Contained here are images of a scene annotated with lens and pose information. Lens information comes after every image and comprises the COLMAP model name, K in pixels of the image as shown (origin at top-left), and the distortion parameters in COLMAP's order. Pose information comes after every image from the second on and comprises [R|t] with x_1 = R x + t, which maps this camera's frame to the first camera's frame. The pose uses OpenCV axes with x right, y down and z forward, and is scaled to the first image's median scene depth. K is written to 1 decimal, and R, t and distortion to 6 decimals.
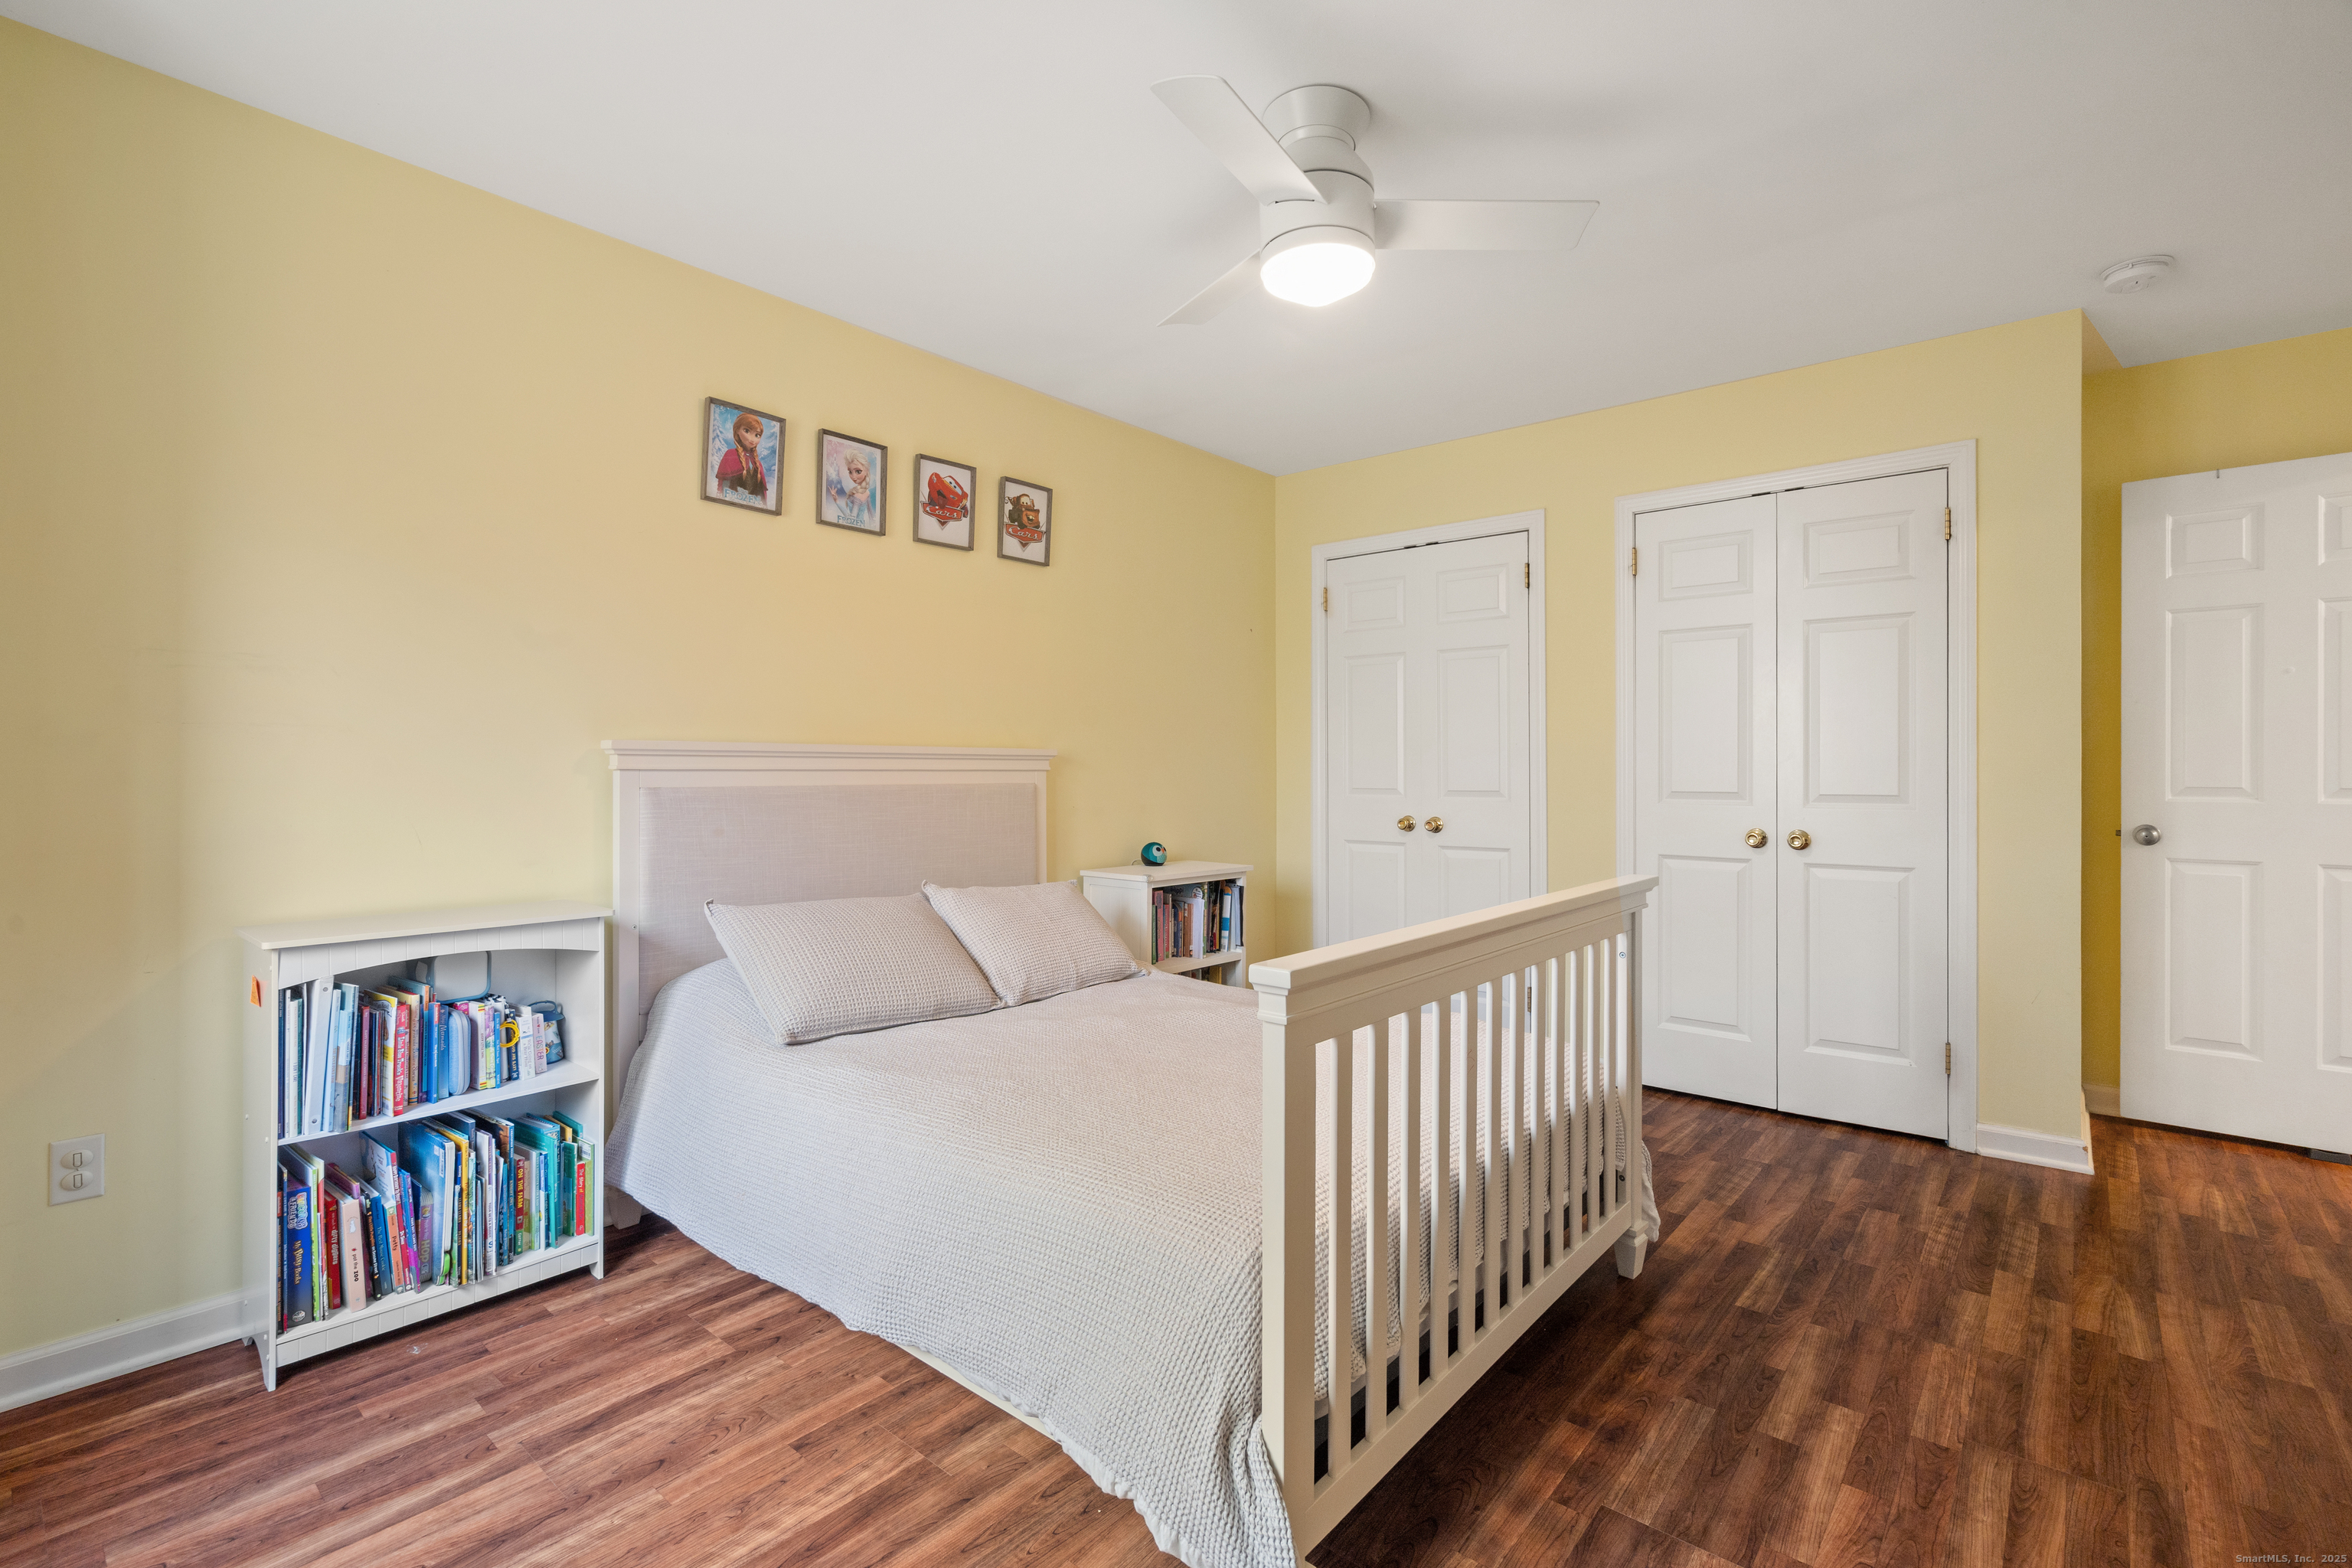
lens RADIAL K [[1059.6, 0, 1172.6], [0, 1059.6, 777.3], [0, 0, 1]] dist [-0.002955, 0.001367]
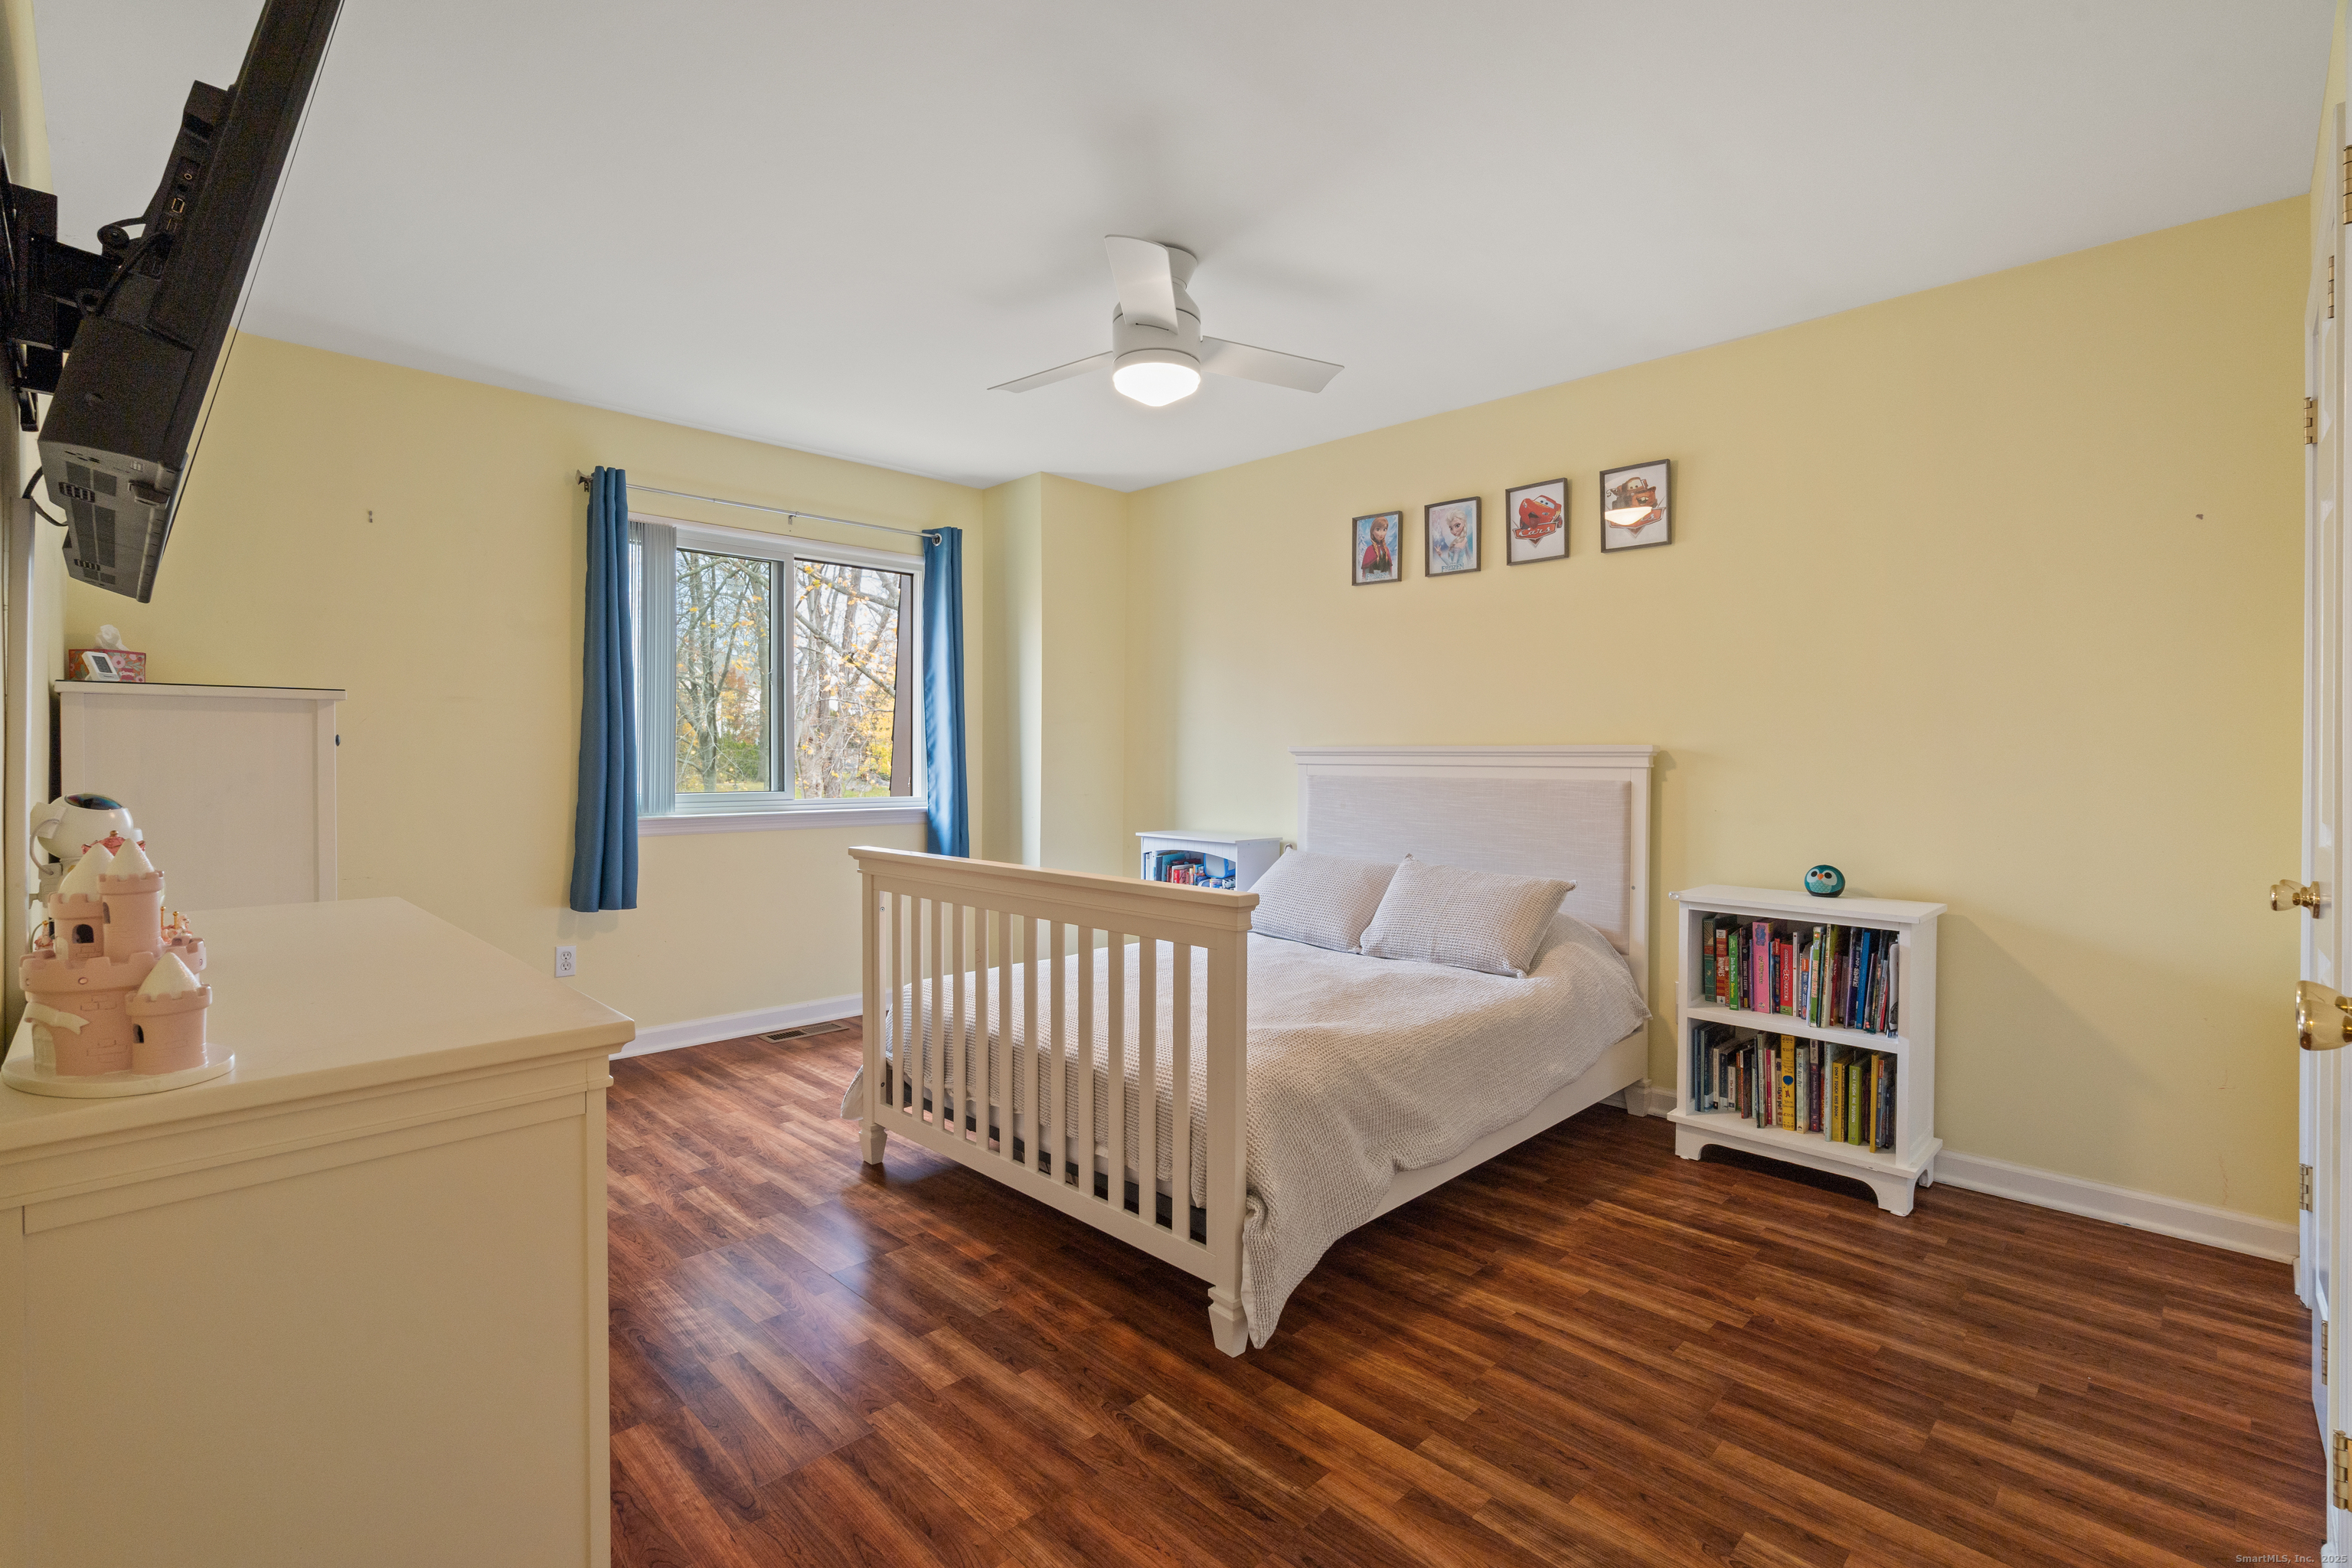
lens RADIAL K [[1059.6, 0, 1172.6], [0, 1059.6, 777.3], [0, 0, 1]] dist [-0.002955, 0.001367]
pose [[-0.072144, 0.016817, -0.997252, 1.060811], [-0.014587, 0.999733, 0.017914, -0.011517], [0.997288, 0.015839, -0.071879, 0.828079]]
